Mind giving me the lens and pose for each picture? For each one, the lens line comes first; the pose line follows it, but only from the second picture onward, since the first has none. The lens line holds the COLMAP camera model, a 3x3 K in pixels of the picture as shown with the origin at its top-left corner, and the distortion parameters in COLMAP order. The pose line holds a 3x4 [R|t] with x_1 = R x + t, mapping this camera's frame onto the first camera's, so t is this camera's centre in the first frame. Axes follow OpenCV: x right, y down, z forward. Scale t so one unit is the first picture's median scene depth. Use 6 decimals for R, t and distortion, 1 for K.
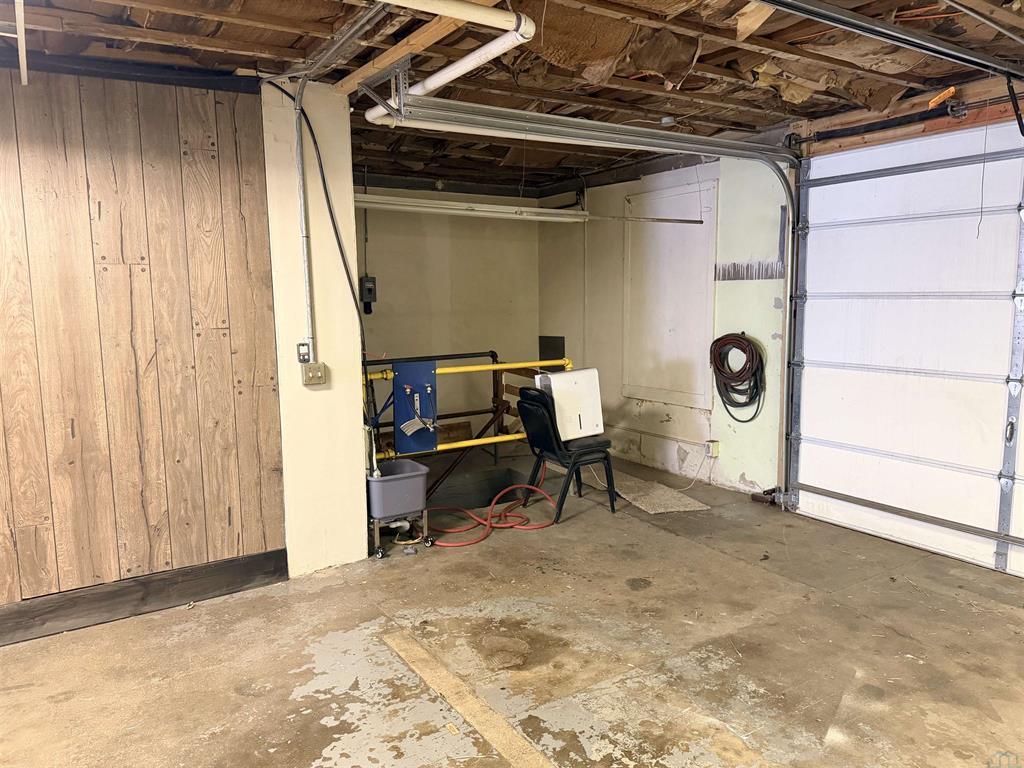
lens RADIAL K [[717.2, 0, 504.7], [0, 717.2, 383.0], [0, 0, 1]] dist [0.066290, -0.080589]
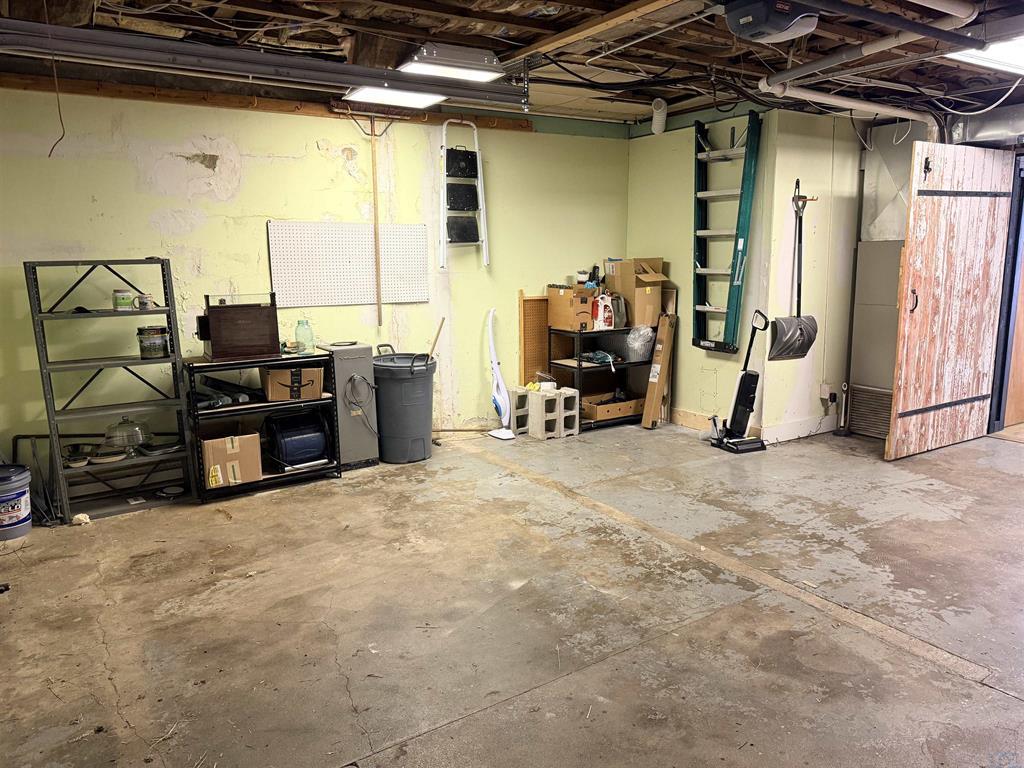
lens RADIAL K [[717.2, 0, 502.4], [0, 717.2, 381.5], [0, 0, 1]] dist [0.066290, -0.080589]
pose [[-0.999516, 0.028998, 0.011279, 0.383975], [0.031048, 0.953136, 0.300946, -0.231101], [-0.002023, 0.301150, -0.953575, 1.817358]]
